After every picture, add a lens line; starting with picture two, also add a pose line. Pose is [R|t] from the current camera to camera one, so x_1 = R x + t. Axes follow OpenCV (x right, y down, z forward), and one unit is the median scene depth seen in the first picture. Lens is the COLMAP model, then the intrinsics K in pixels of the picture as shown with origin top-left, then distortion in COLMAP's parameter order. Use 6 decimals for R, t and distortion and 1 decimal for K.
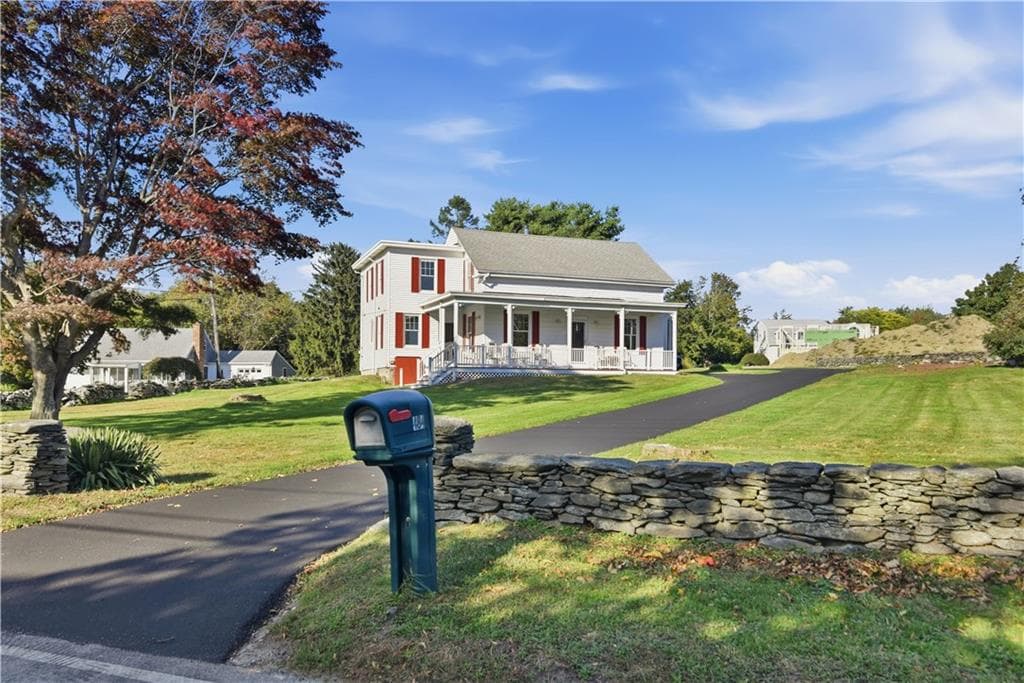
lens RADIAL K [[805.0, 0, 525.4], [0, 805.0, 365.5], [0, 0, 1]] dist [-0.009401, 0.010776]
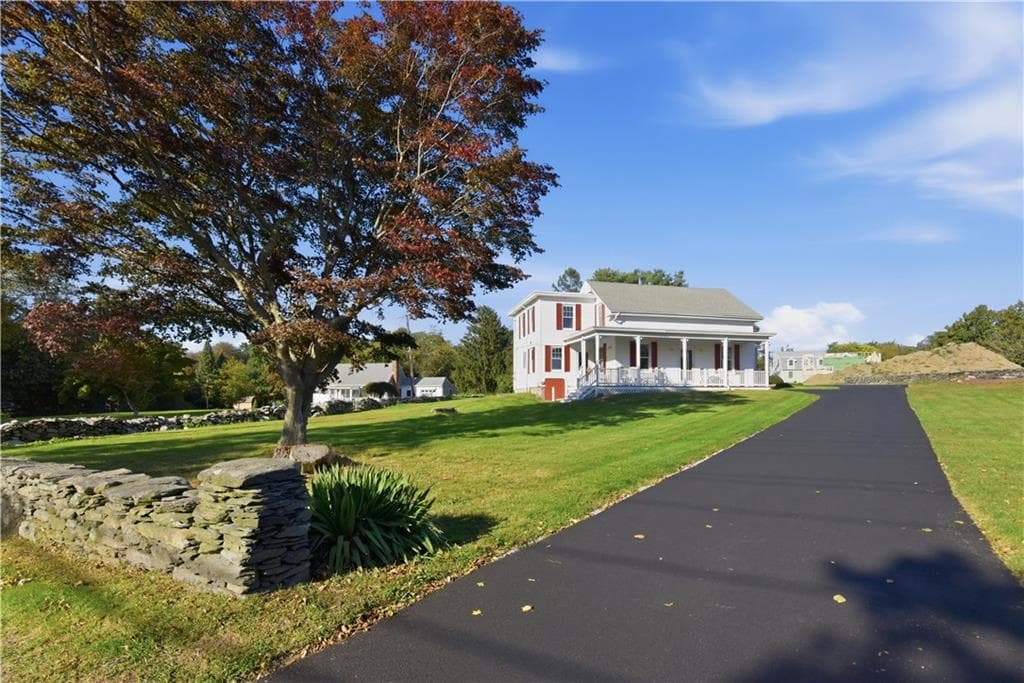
lens RADIAL K [[513.6, 0, 516.6], [0, 513.6, 382.4], [0, 0, 1]] dist [-0.015717, 0.000770]
pose [[0.989610, -0.010819, -0.143372, -0.086015], [0.009555, 0.999909, -0.009502, 0.003384], [0.143462, 0.008033, 0.989623, 0.153500]]
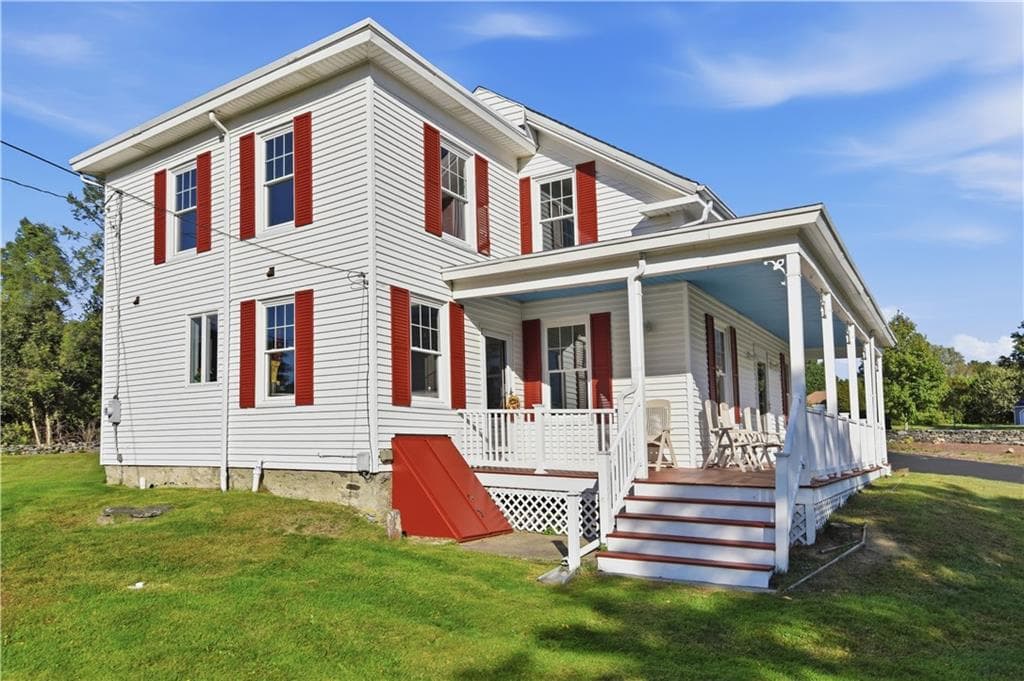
lens RADIAL K [[651.9, 0, 494.3], [0, 651.9, 389.7], [0, 0, 1]] dist [-0.001215, 0.001319]
pose [[0.809259, 0.041964, 0.585951, -0.266731], [-0.014959, 0.998594, -0.050856, -0.015785], [-0.587261, 0.032390, 0.808749, 0.776820]]
